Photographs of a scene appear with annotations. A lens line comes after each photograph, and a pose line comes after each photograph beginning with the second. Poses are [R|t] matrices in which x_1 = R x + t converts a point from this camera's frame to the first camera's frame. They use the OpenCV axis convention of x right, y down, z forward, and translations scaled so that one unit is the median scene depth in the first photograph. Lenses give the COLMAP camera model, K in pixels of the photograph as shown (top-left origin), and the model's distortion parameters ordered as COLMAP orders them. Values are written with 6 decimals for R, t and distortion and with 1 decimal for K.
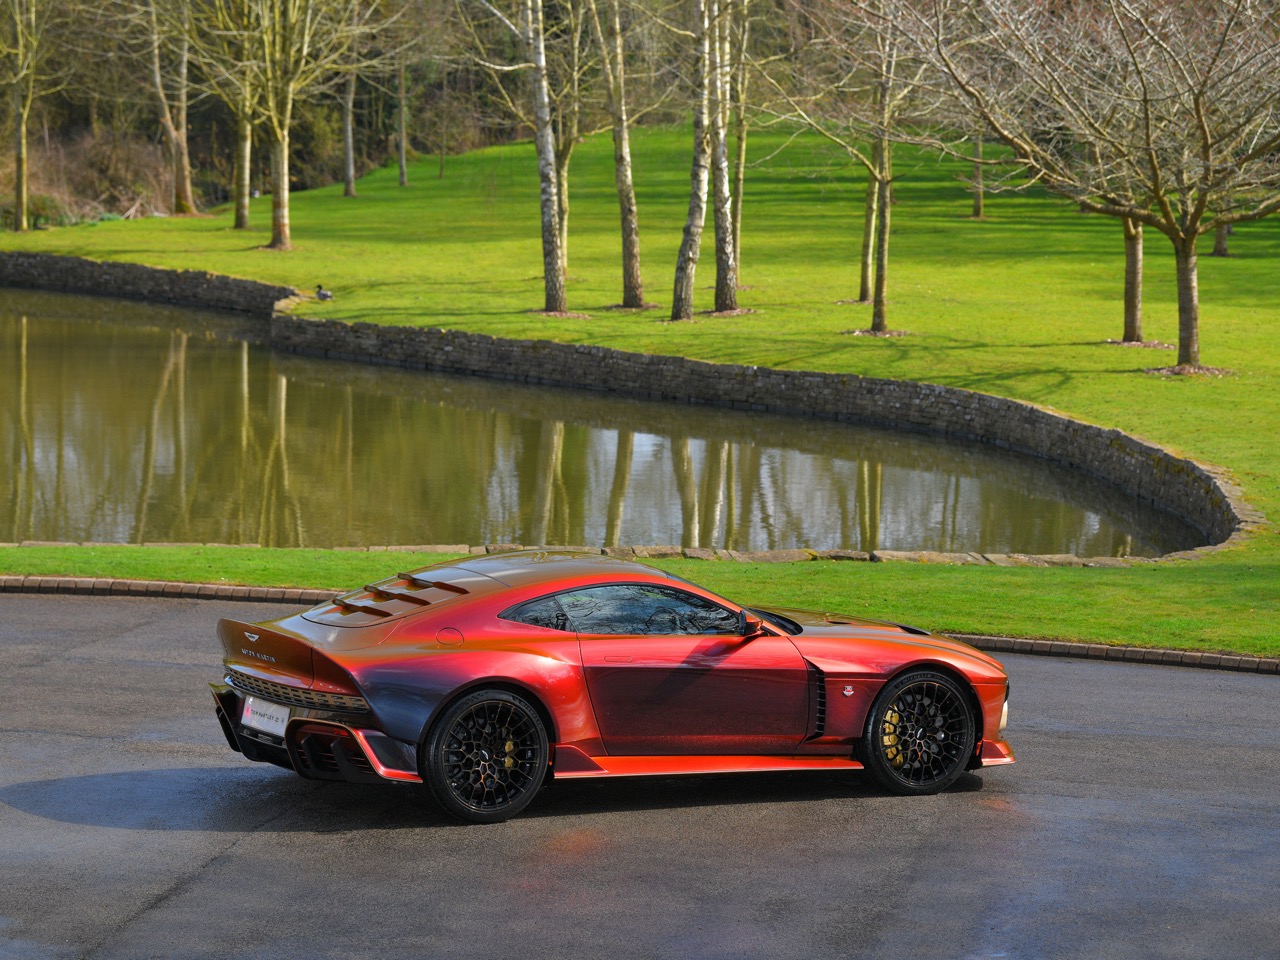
lens RADIAL K [[4075.4, 0, 641.1], [0, 4075.4, 477.6], [0, 0, 1]] dist [0.513504, 0.000000]
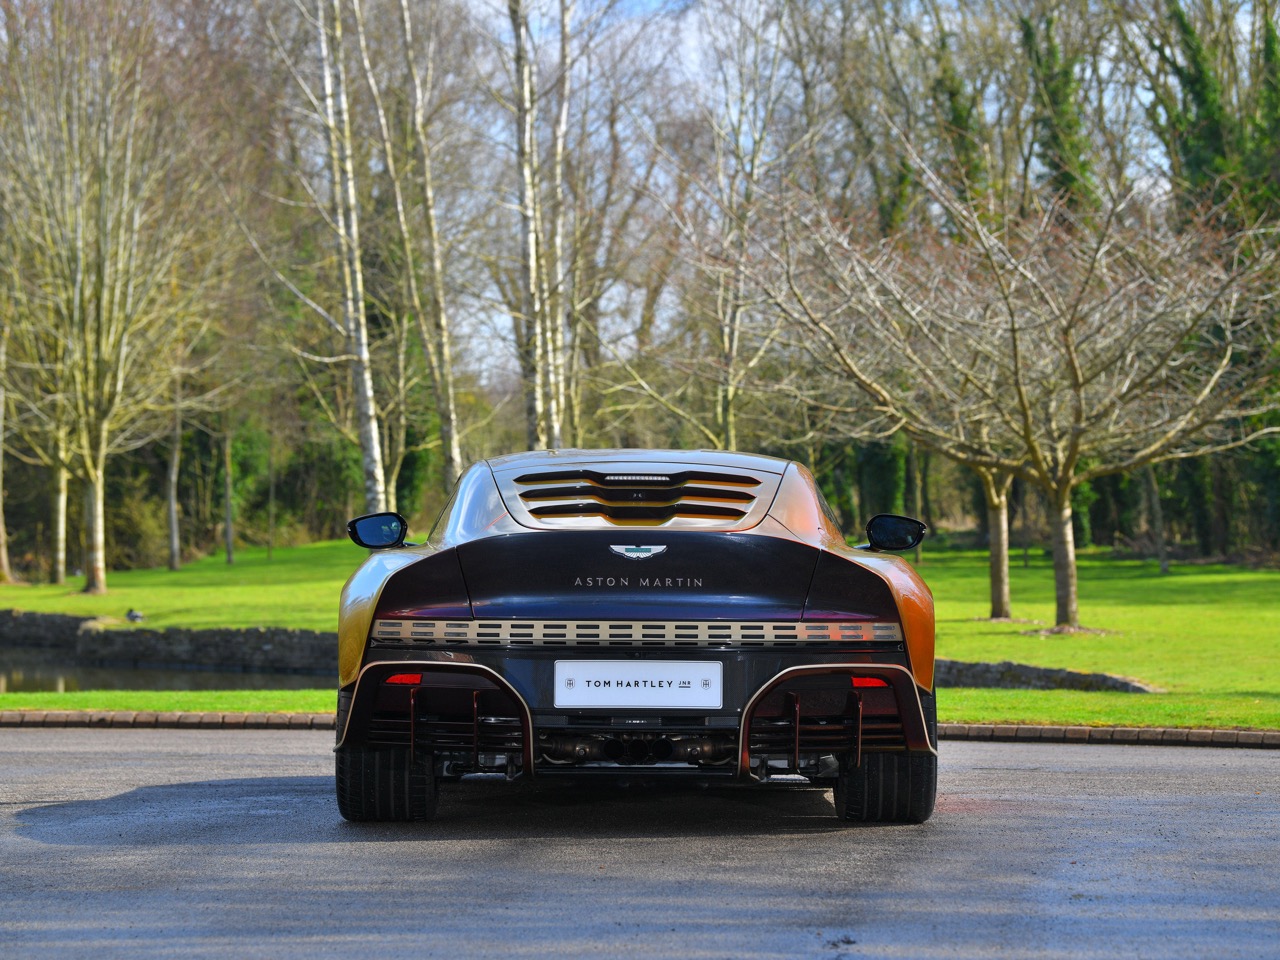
lens RADIAL K [[3860.5, 0, 650.0], [0, 3860.5, 471.6], [0, 0, 1]] dist [0.389124, 0.000000]
pose [[0.998599, -0.024097, 0.047100, -0.001127], [0.029441, 0.992781, -0.116273, 0.033963], [-0.043958, 0.117497, 0.992100, 0.121350]]
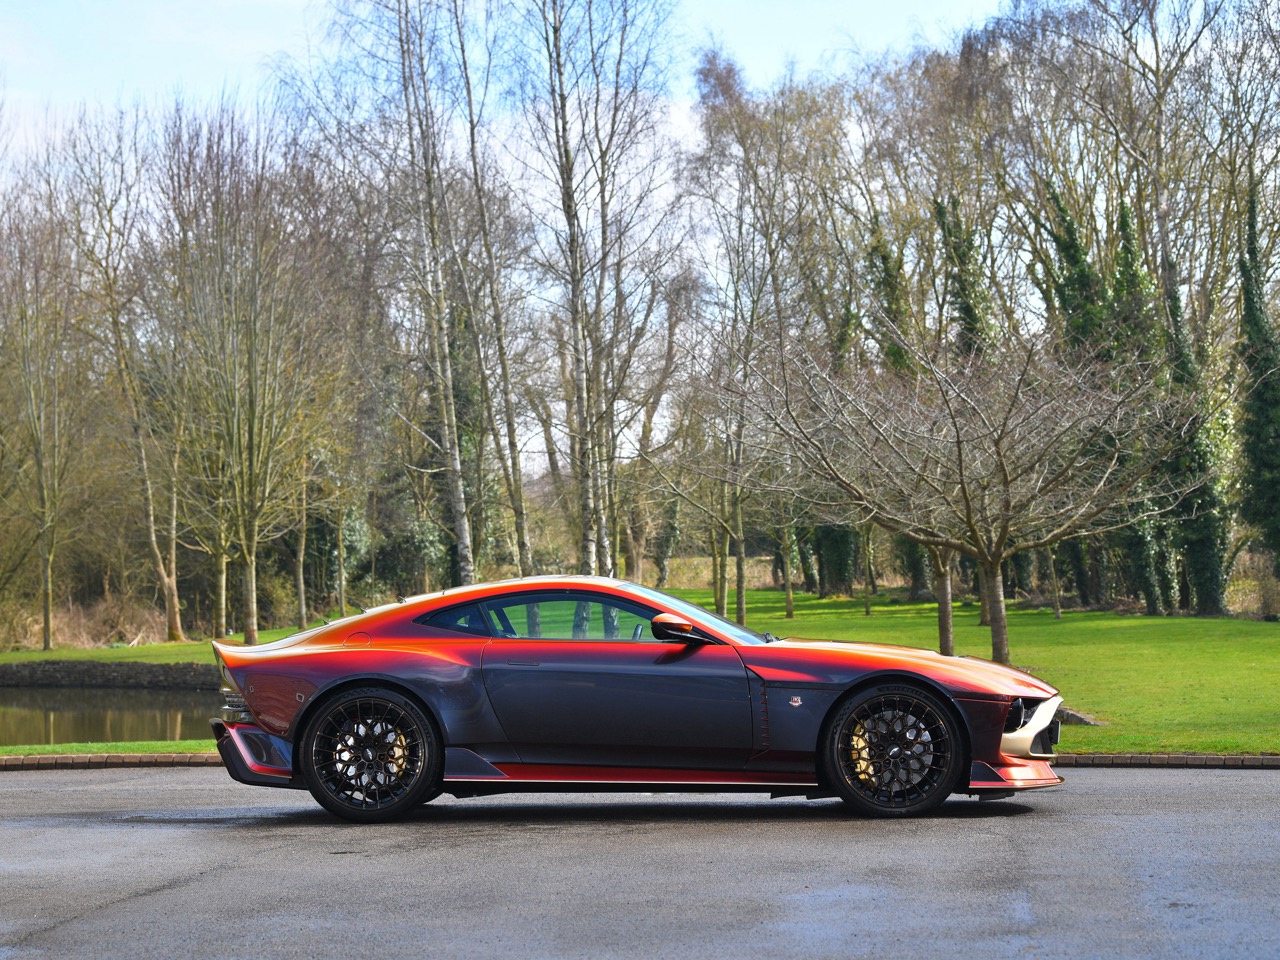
lens RADIAL K [[2950.8, 0, 605.3], [0, 2950.8, 486.3], [0, 0, 1]] dist [0.078420, 0.000000]
pose [[0.998535, -0.040619, 0.035749, -0.012573], [0.045122, 0.989708, -0.135801, 0.031268], [-0.029865, 0.137215, 0.990091, 0.115738]]
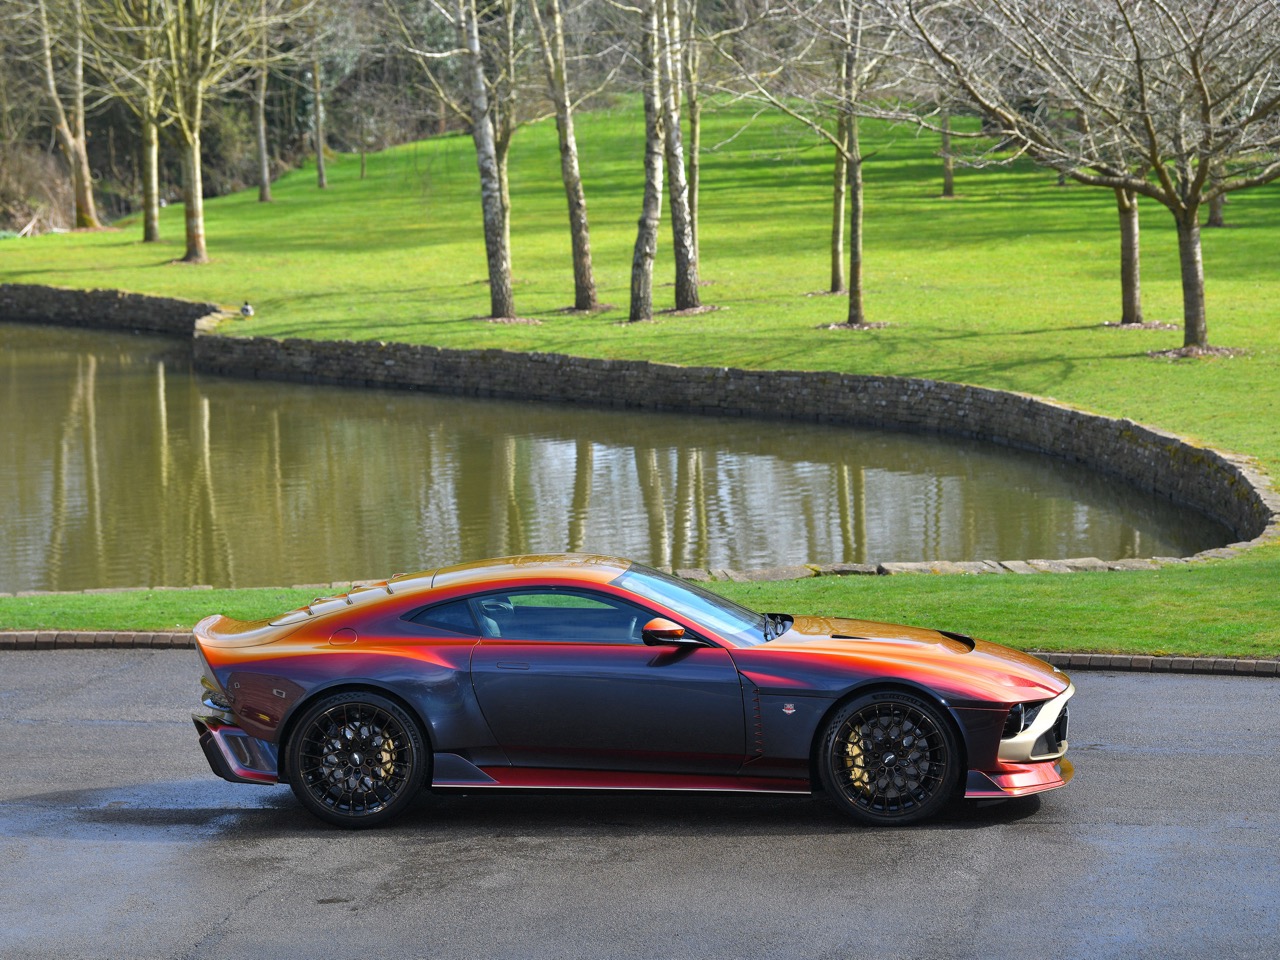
lens RADIAL K [[4406.9, 0, 640.4], [0, 4406.9, 478.5], [0, 0, 1]] dist [0.611954, 0.000000]
pose [[0.998969, -0.043383, 0.013336, -0.005270], [0.043423, 0.999053, -0.002752, -0.000373], [-0.013204, 0.003328, 0.999907, 0.005001]]
